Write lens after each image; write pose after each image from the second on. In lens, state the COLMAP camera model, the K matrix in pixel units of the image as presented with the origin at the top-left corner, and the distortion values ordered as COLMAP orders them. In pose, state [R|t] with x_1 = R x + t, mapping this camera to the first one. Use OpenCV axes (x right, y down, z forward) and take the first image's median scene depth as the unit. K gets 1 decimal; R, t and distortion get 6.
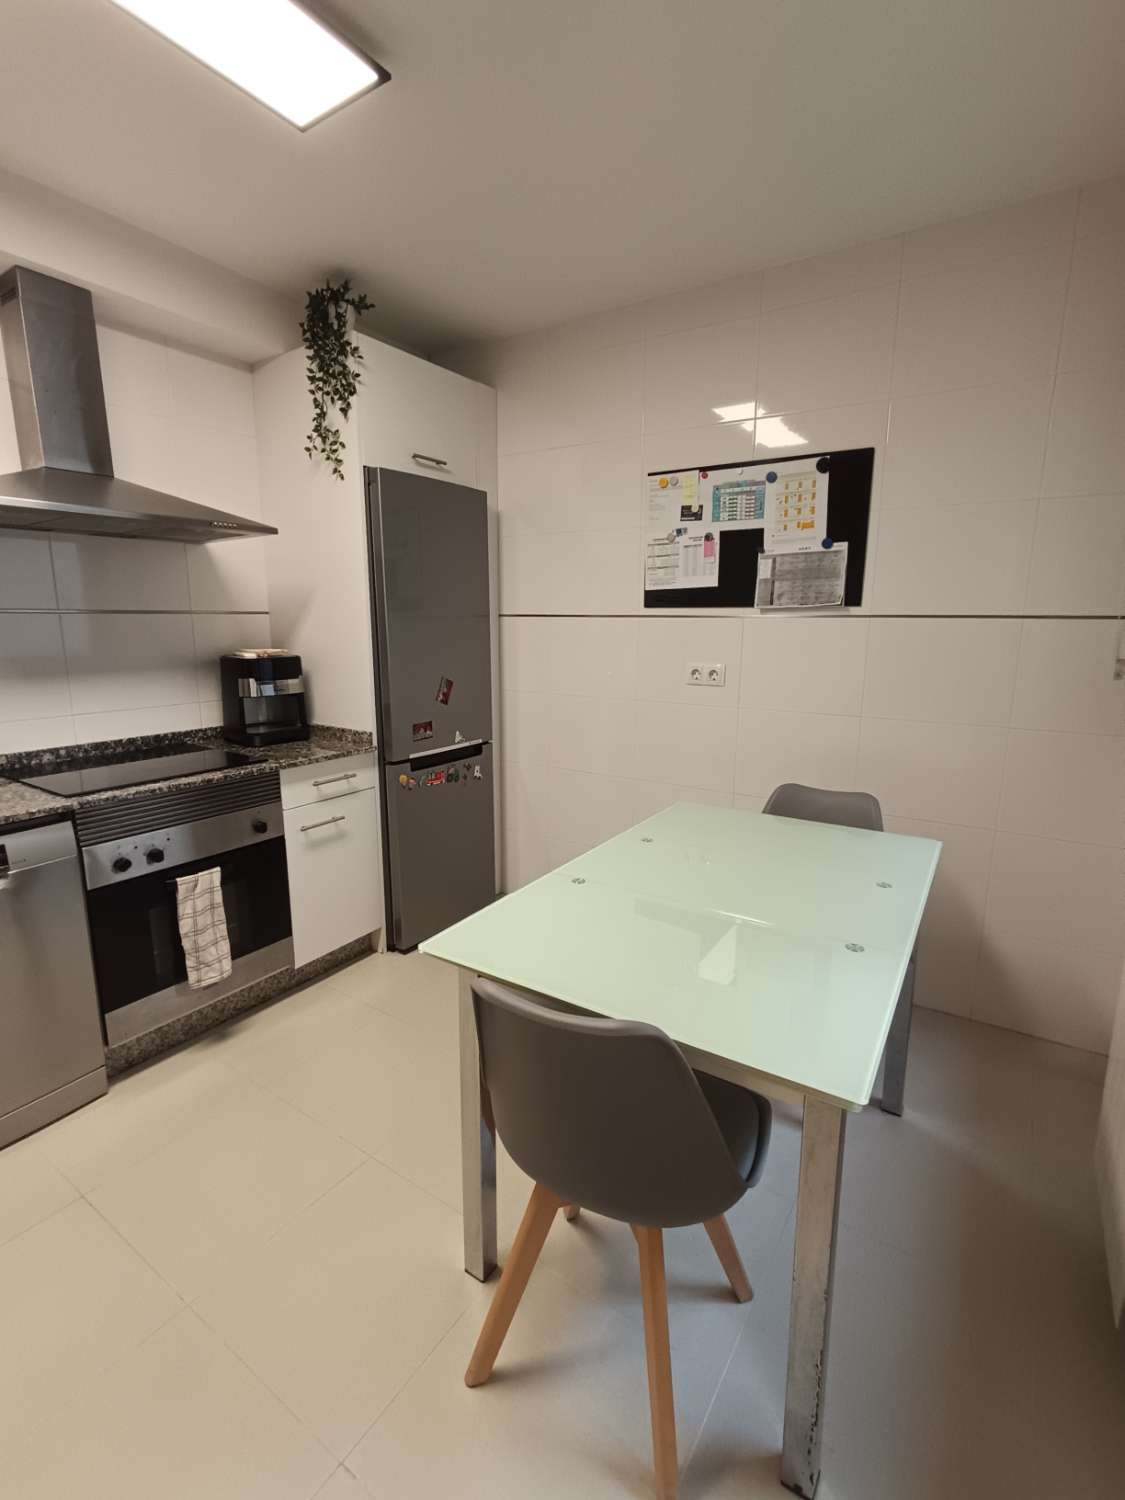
lens RADIAL K [[691.7, 0, 559.3], [0, 691.7, 751.5], [0, 0, 1]] dist [0.000373, 0.000504]
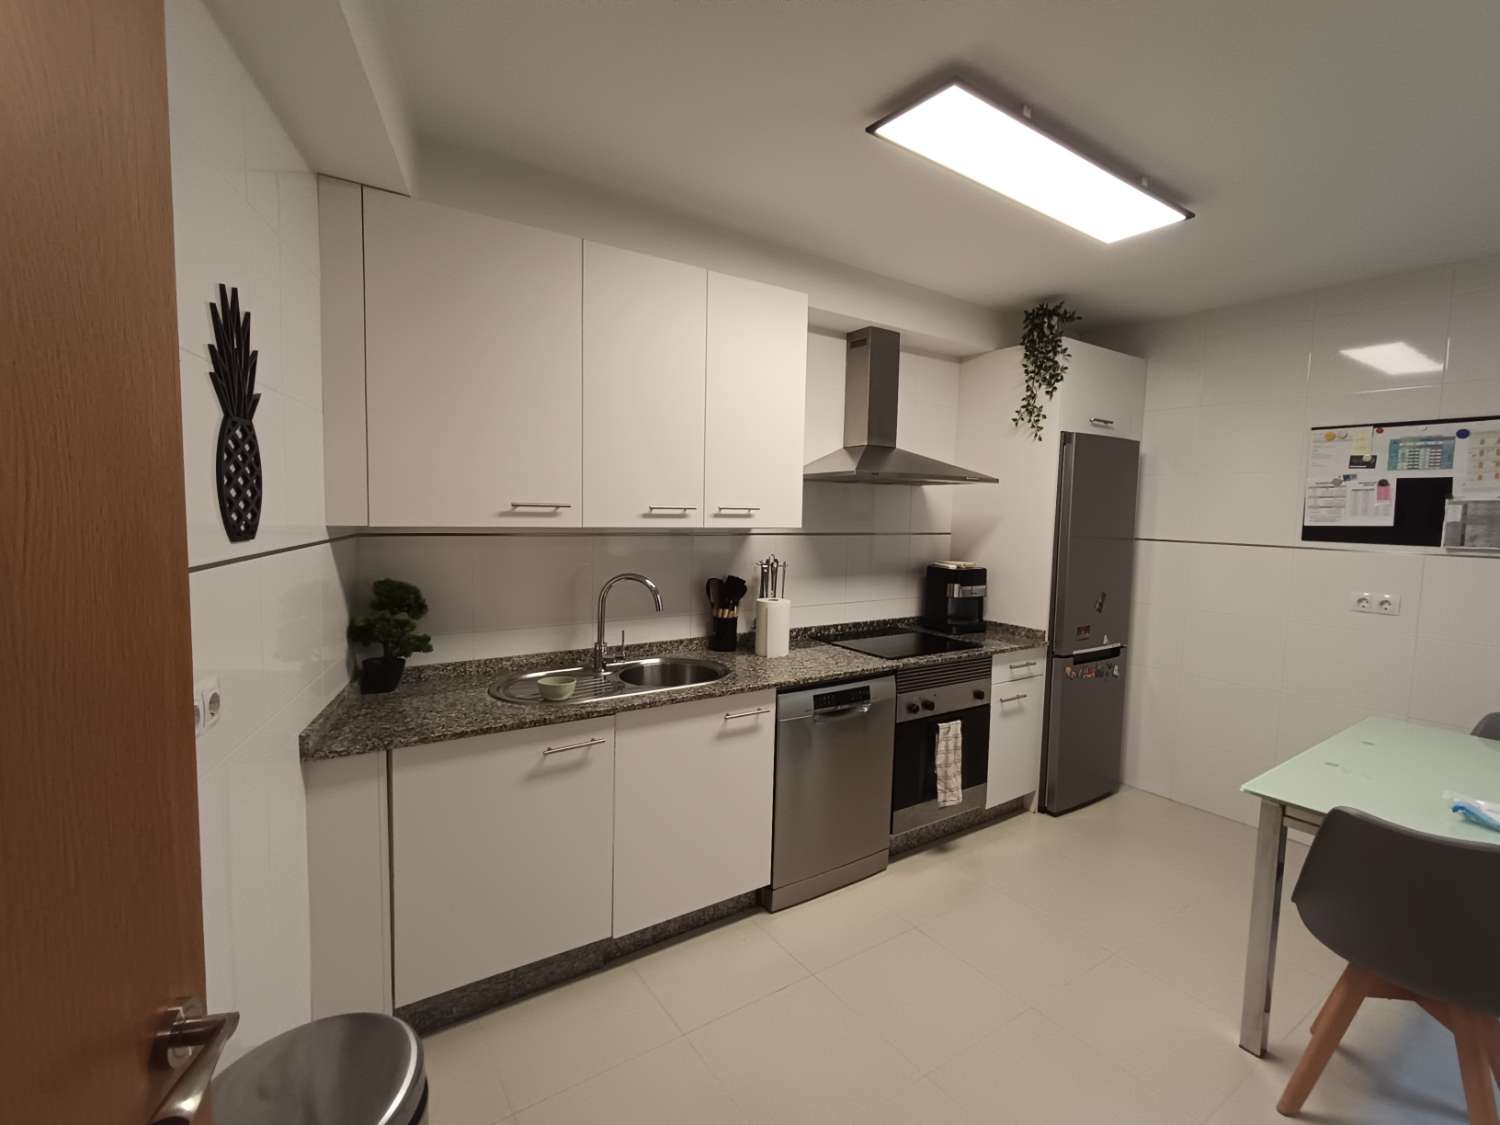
lens RADIAL K [[691.7, 0, 749.2], [0, 691.7, 559.9], [0, 0, 1]] dist [0.000373, 0.000504]
pose [[0.928964, 0.046444, -0.367244, -0.337029], [-0.090927, 0.990332, -0.104761, 0.027606], [0.358828, 0.130712, 0.924206, -0.413768]]
